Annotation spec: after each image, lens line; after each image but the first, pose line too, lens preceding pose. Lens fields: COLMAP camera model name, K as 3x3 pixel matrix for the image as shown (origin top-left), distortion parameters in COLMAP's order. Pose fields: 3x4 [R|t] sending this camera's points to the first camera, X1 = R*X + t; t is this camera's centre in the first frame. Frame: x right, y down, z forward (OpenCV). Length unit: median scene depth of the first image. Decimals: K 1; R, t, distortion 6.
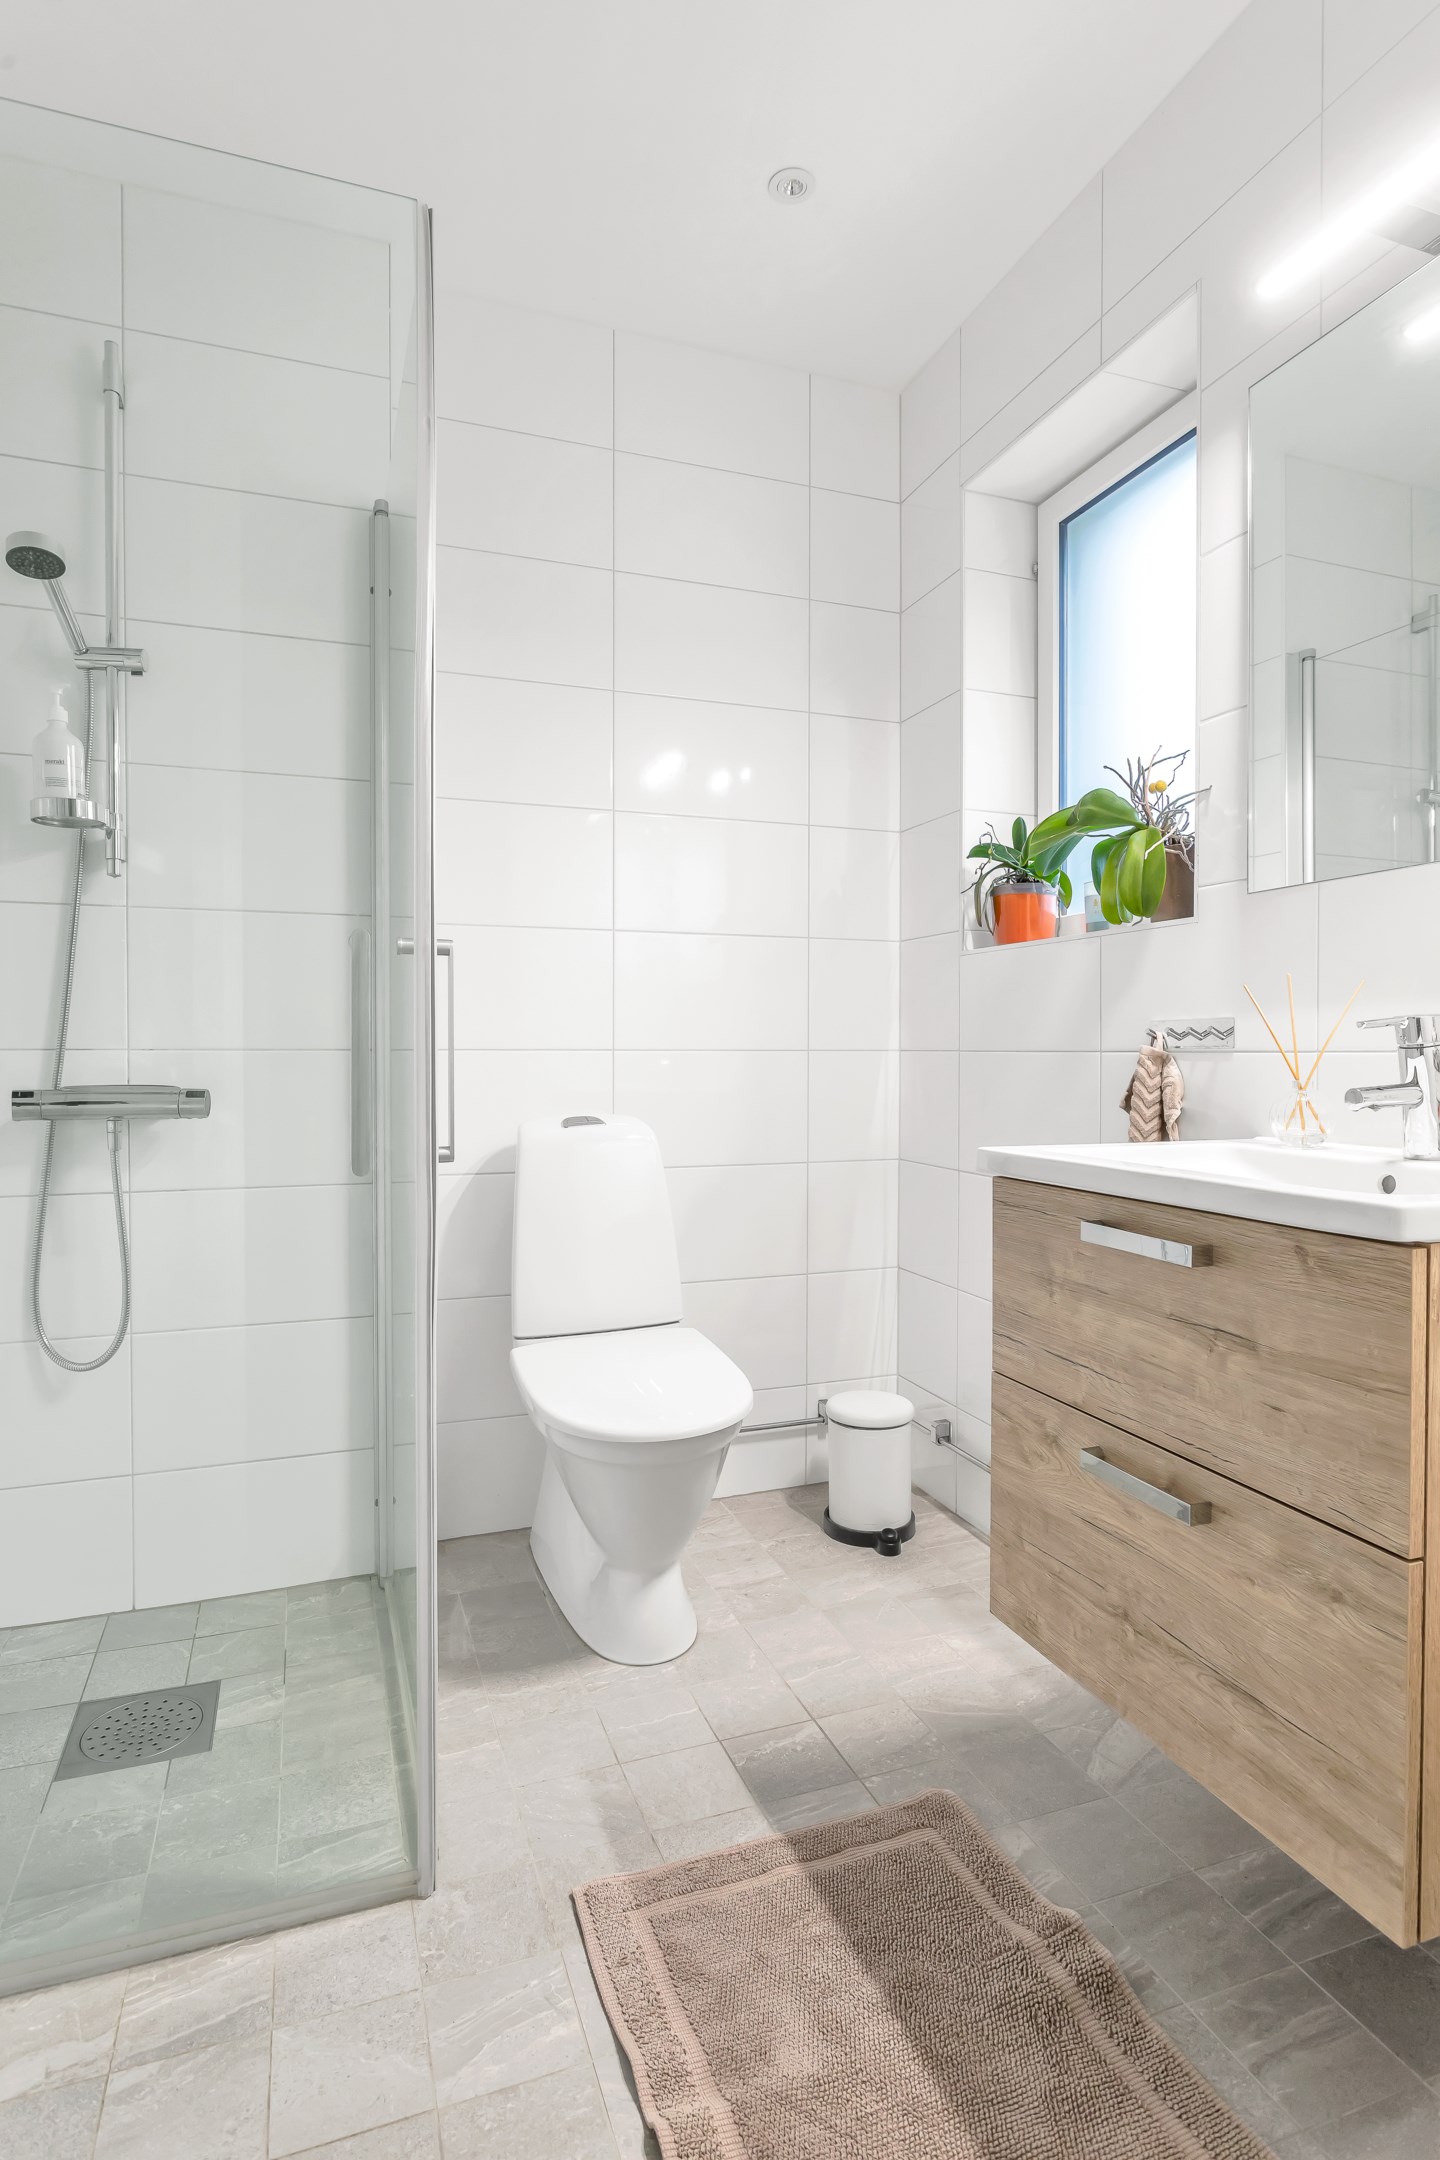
lens RADIAL K [[1151.8, 0, 704.8], [0, 1151.8, 1061.2], [0, 0, 1]] dist [-0.008117, 0.000786]
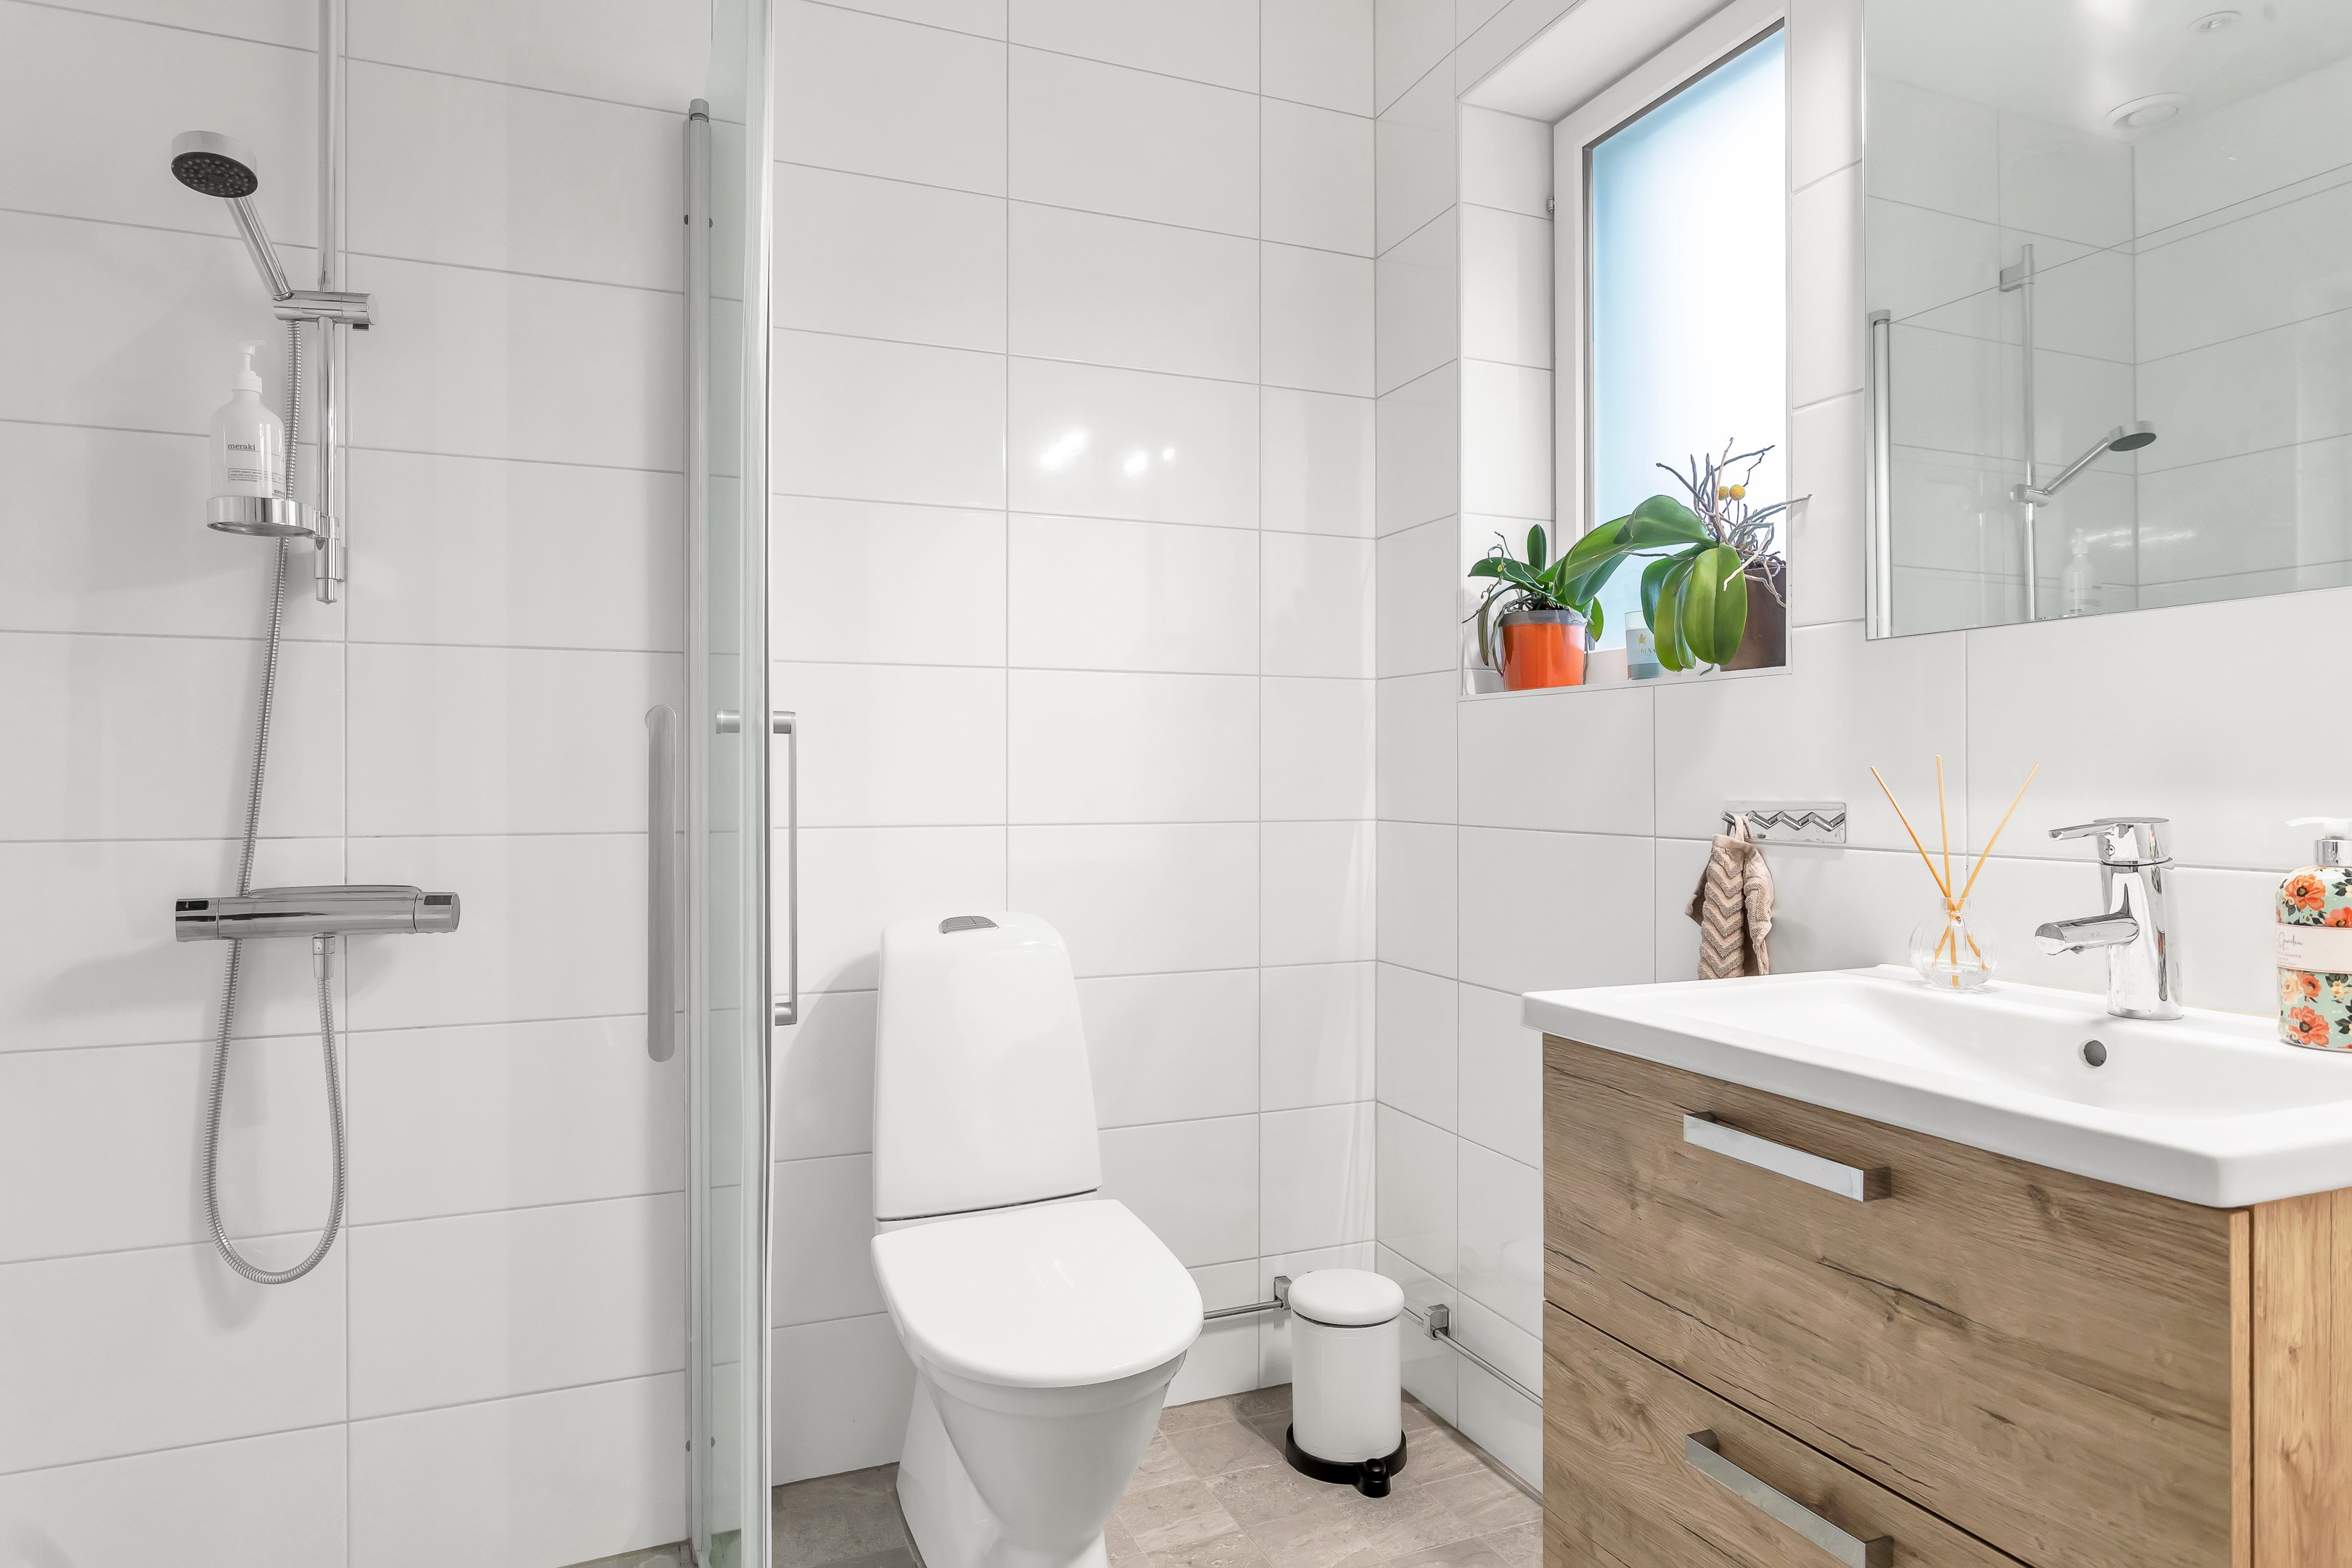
lens RADIAL K [[1408.5, 0, 1166.5], [0, 1408.5, 770.1], [0, 0, 1]] dist [-0.006965, 0.002454]
pose [[0.998997, -0.001664, 0.044755, -0.022668], [0.002493, 0.999826, -0.018482, -0.040659], [-0.044716, 0.018575, 0.998827, 0.095060]]
